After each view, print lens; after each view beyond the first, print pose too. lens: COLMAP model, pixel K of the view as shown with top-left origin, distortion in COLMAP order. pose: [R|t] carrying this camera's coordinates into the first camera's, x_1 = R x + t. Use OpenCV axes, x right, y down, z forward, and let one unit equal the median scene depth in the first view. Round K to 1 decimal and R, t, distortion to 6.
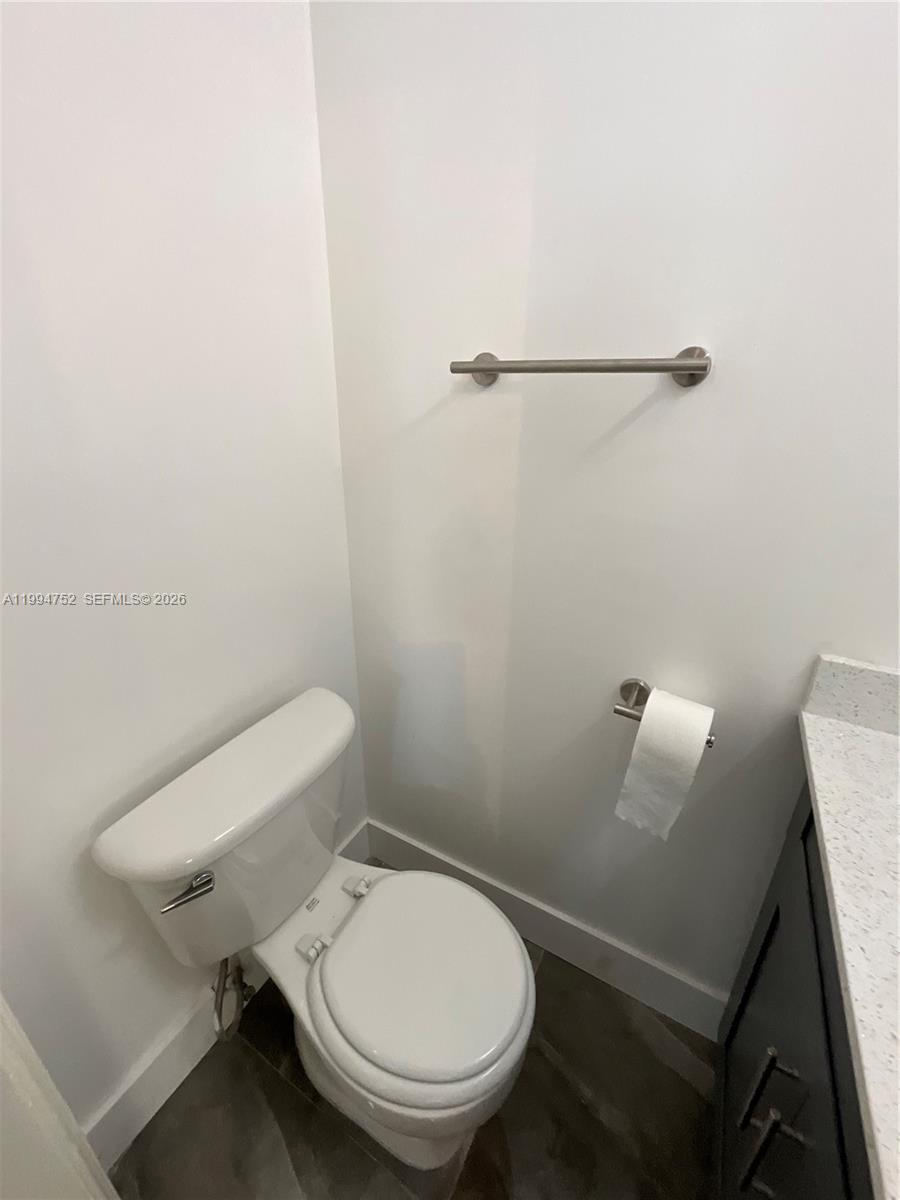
lens RADIAL K [[488.3, 0, 449.5], [0, 488.3, 597.3], [0, 0, 1]] dist [0.002172, 0.000540]
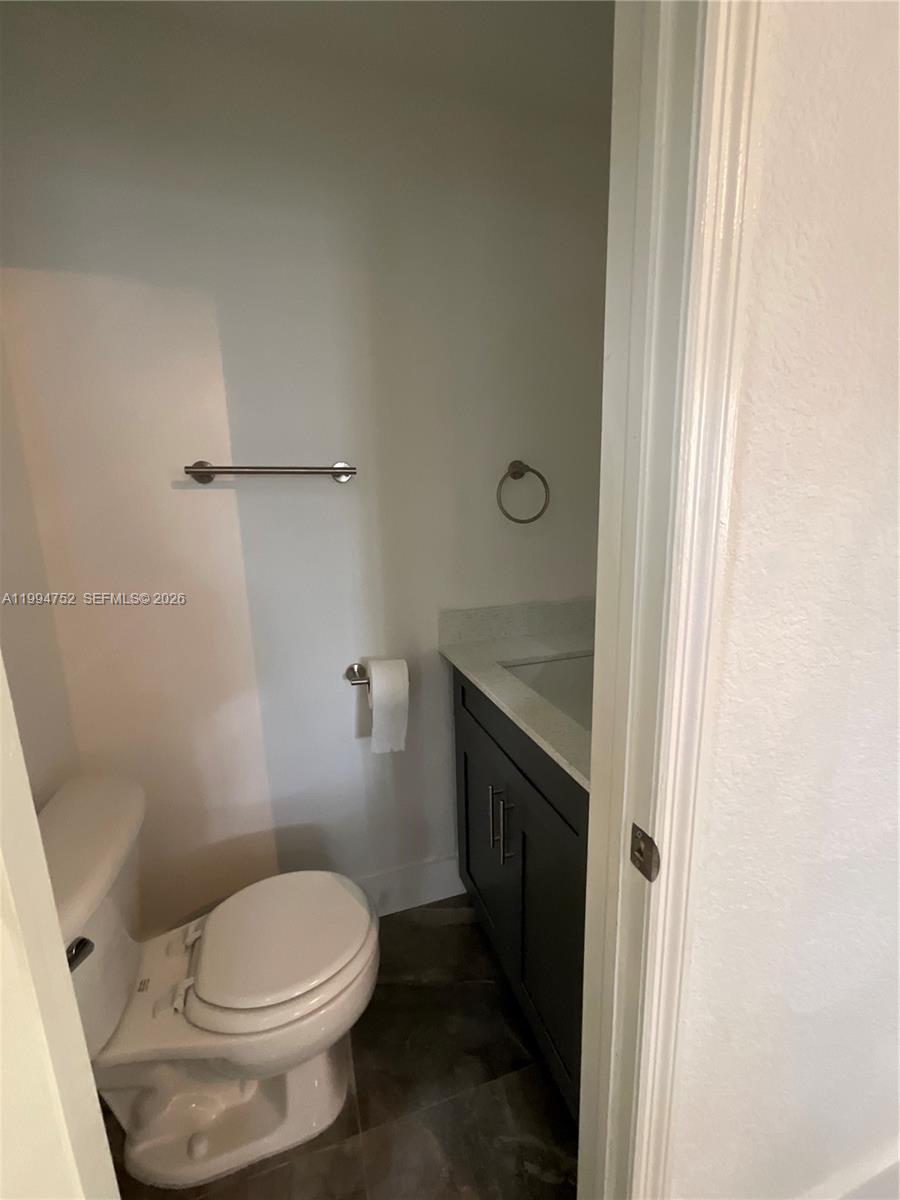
lens RADIAL K [[488.3, 0, 449.5], [0, 488.3, 597.3], [0, 0, 1]] dist [0.002172, 0.000540]
pose [[0.665666, -0.166099, 0.727530, -0.576771], [0.315633, 0.946085, -0.072797, 0.207157], [-0.676213, 0.278092, 0.682203, -0.346904]]
